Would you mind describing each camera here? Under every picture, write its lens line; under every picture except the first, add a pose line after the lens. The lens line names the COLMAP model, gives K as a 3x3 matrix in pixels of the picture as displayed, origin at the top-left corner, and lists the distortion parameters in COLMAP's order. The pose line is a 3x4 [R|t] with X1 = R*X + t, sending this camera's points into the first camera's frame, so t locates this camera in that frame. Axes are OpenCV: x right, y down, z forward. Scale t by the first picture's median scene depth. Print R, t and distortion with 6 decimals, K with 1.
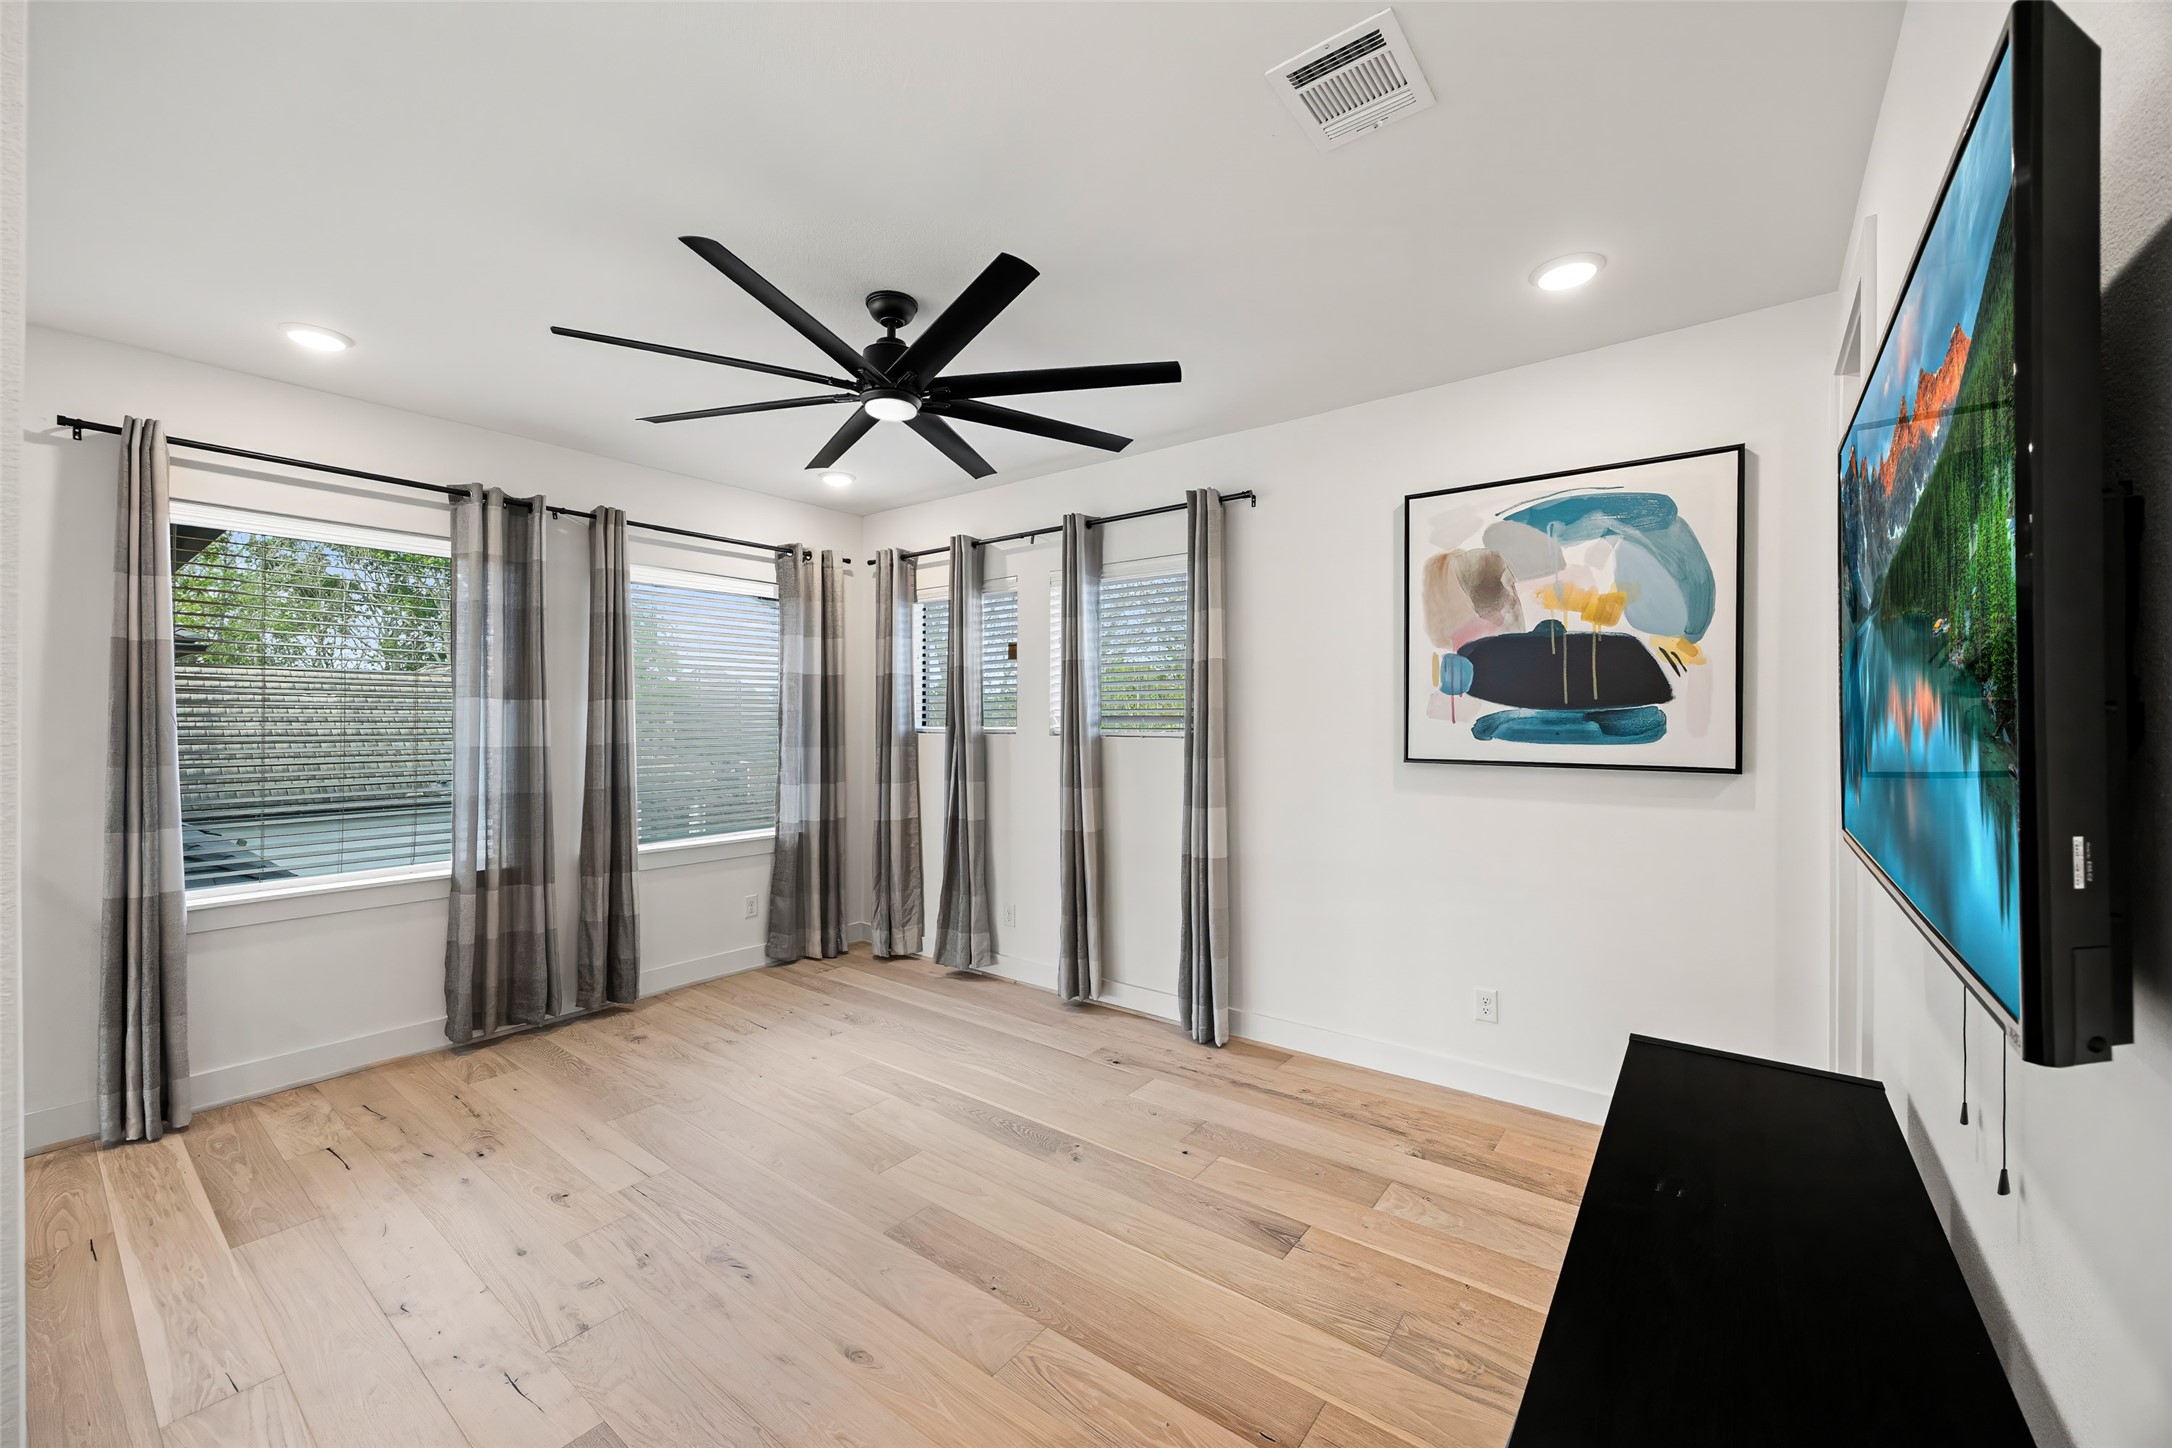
lens RADIAL K [[853.7, 0, 1086.0], [0, 853.7, 724.0], [0, 0, 1]] dist [-0.000668, -0.000046]
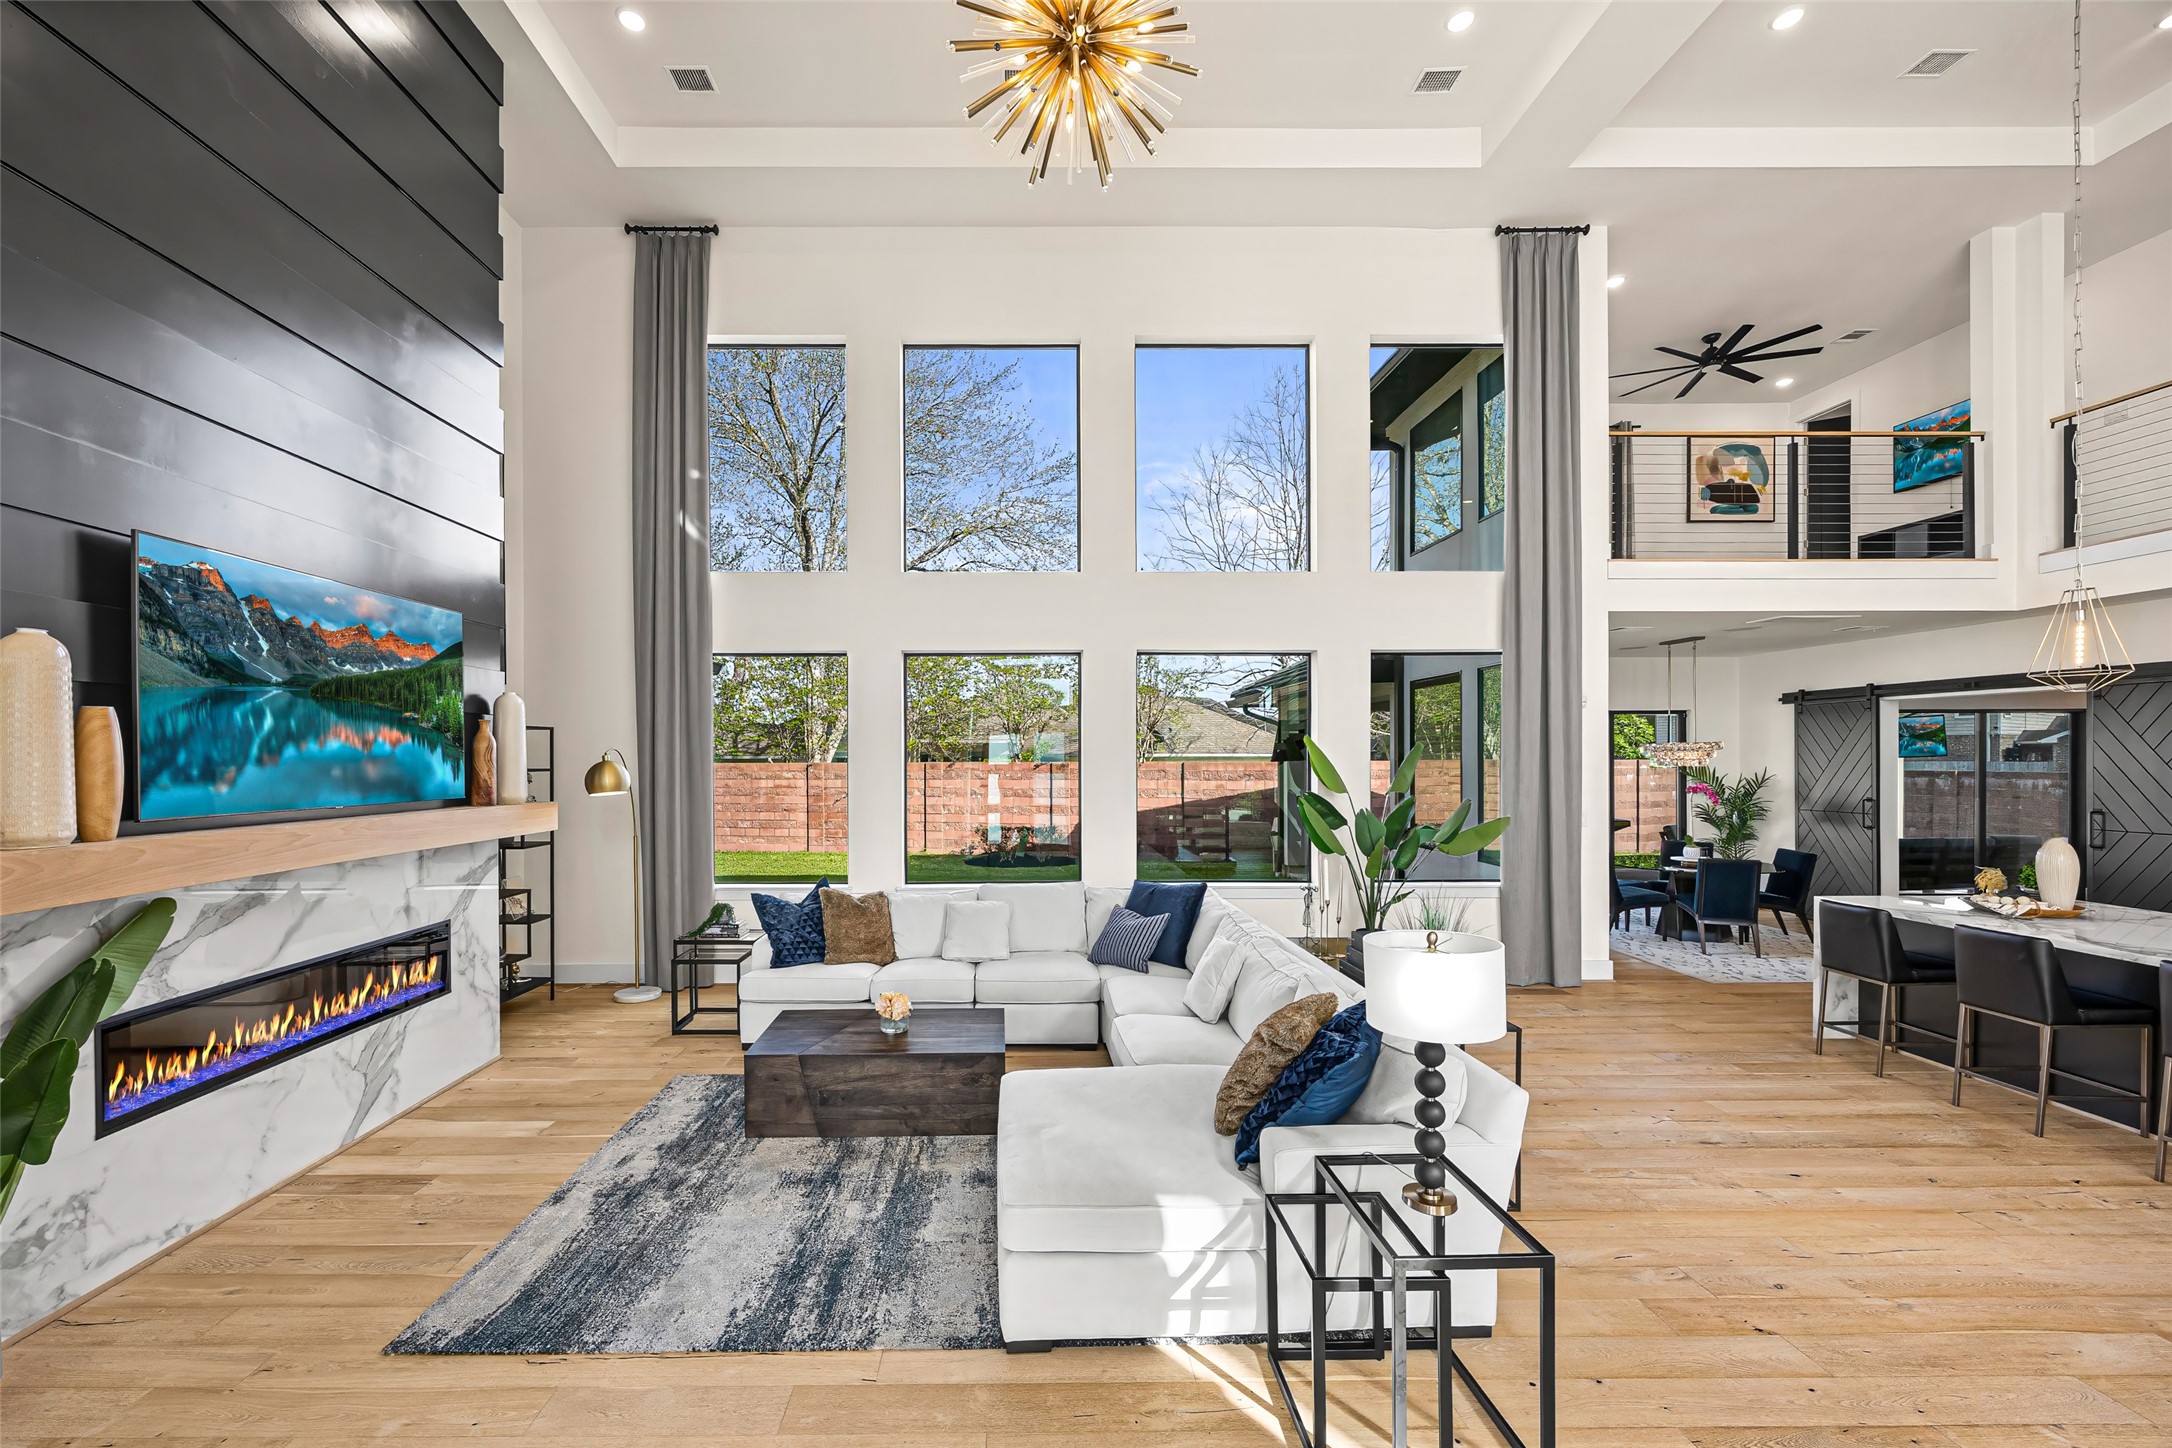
lens RADIAL K [[875.1, 0, 1023.7], [0, 875.1, 749.4], [0, 0, 1]] dist [-0.002875, -0.000293]
pose [[0.788351, 0.003372, 0.615216, -3.899371], [0.005383, 0.999909, -0.012379, 1.005463], [-0.615202, 0.013071, 0.788261, -0.009379]]
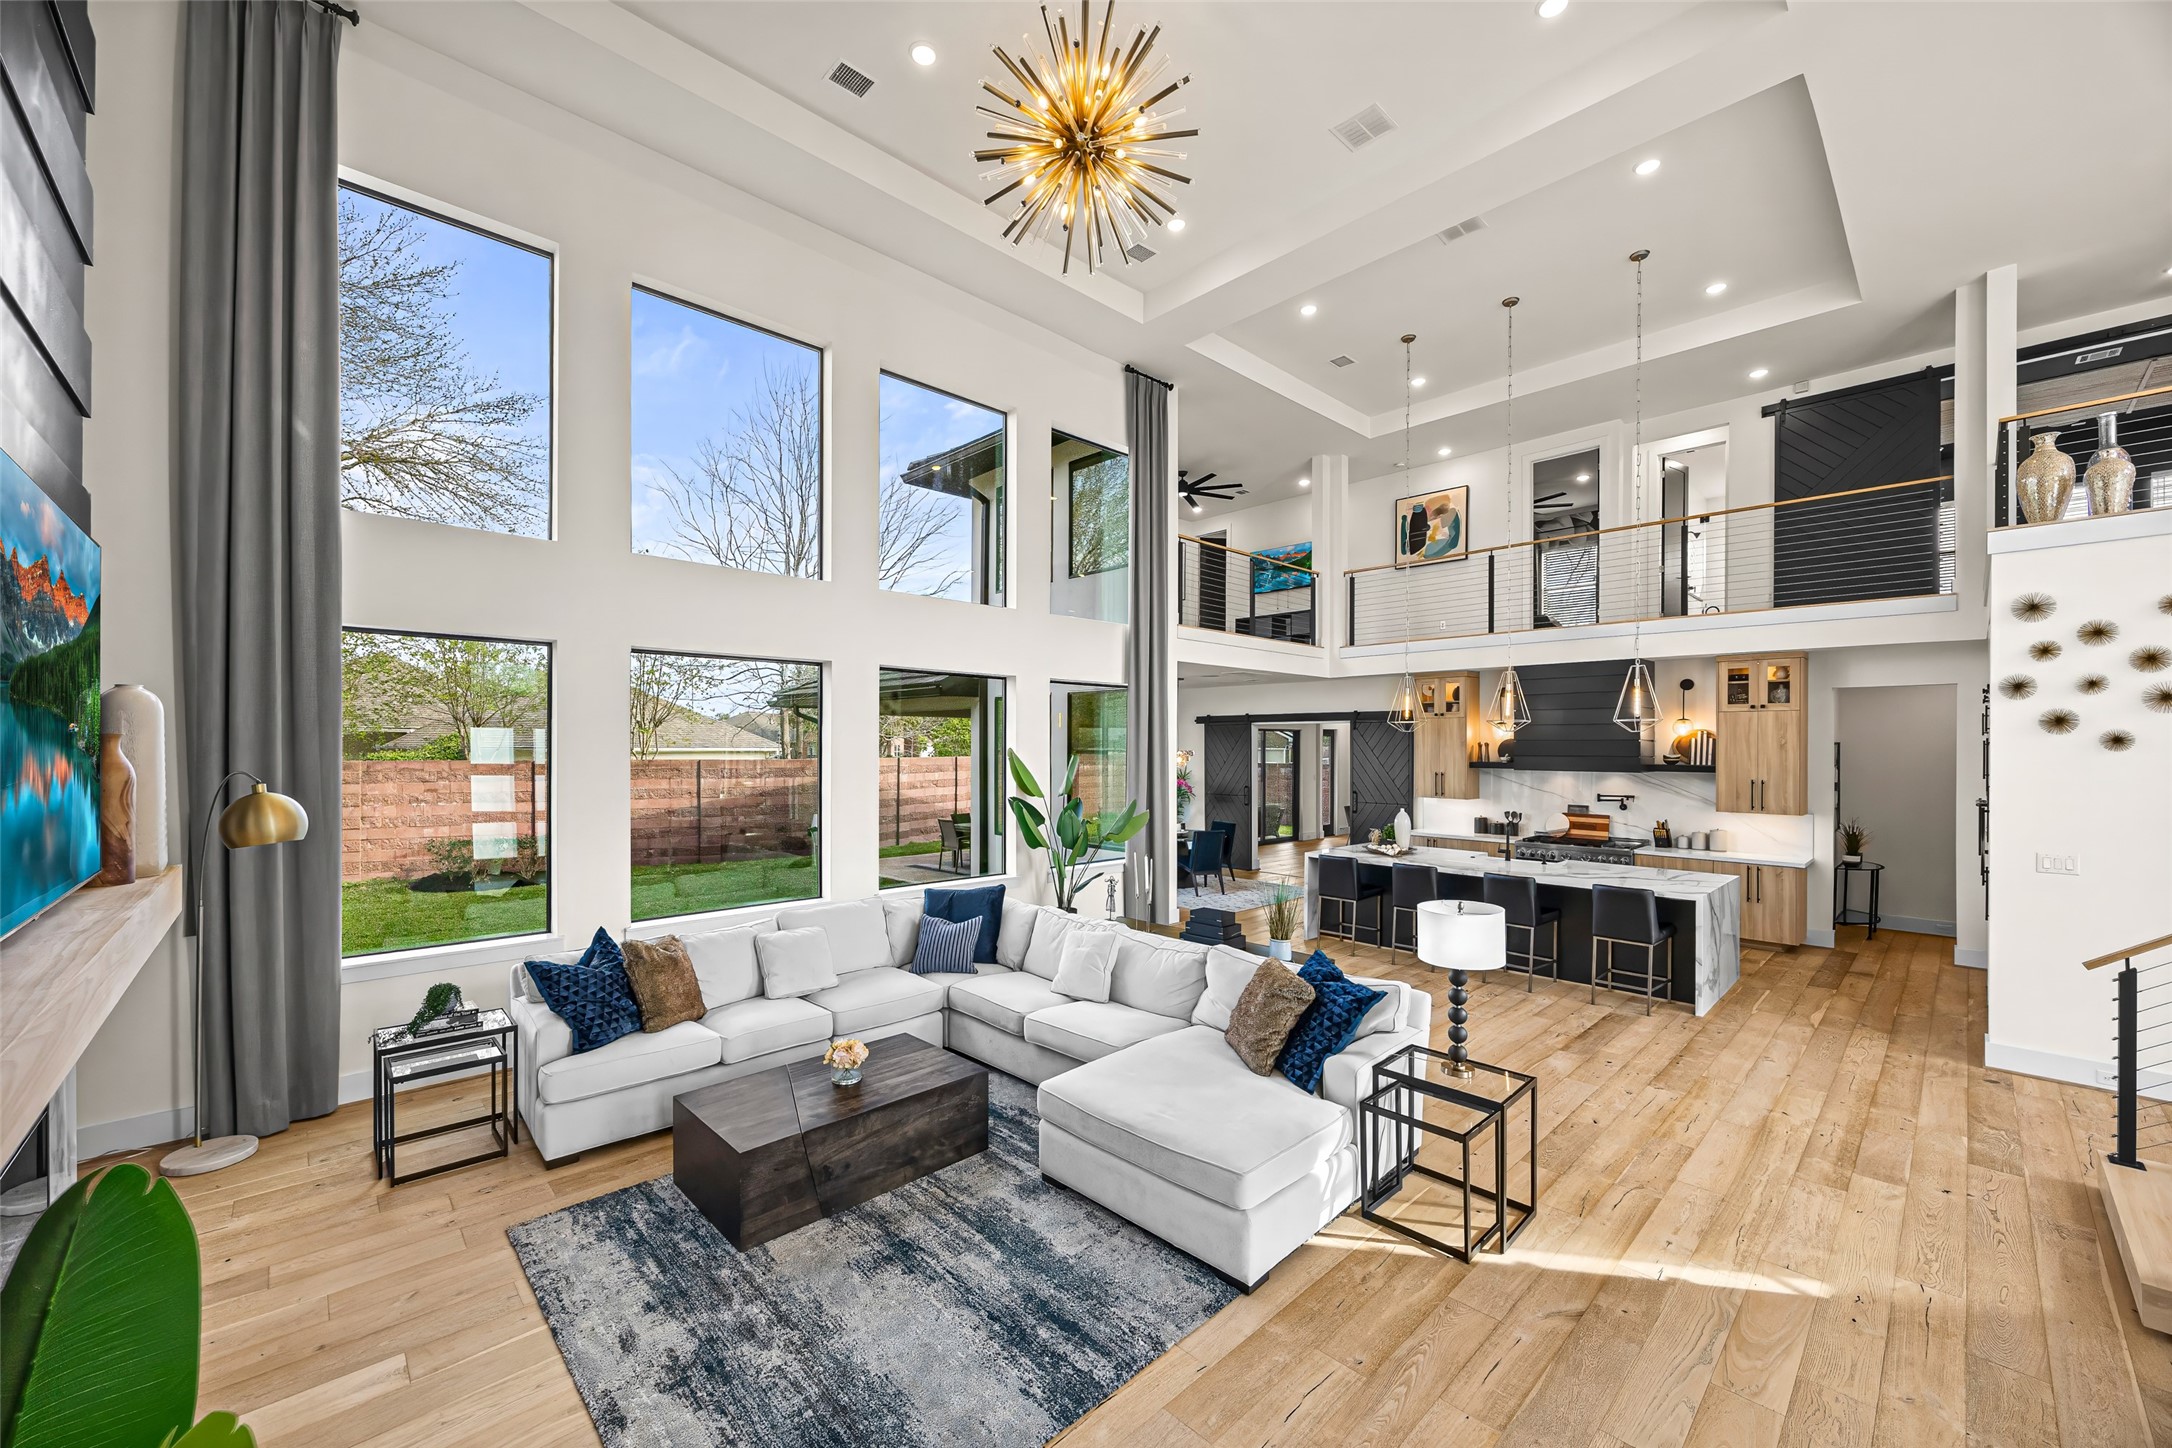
lens RADIAL K [[838.0, 0, 1078.0], [0, 838.0, 732.0], [0, 0, 1]] dist [-0.005276, -0.000185]
pose [[0.156400, 0.017019, 0.987547, -4.403808], [0.000928, 0.999849, -0.017378, 0.940263], [-0.987693, 0.003634, 0.156360, 0.735778]]
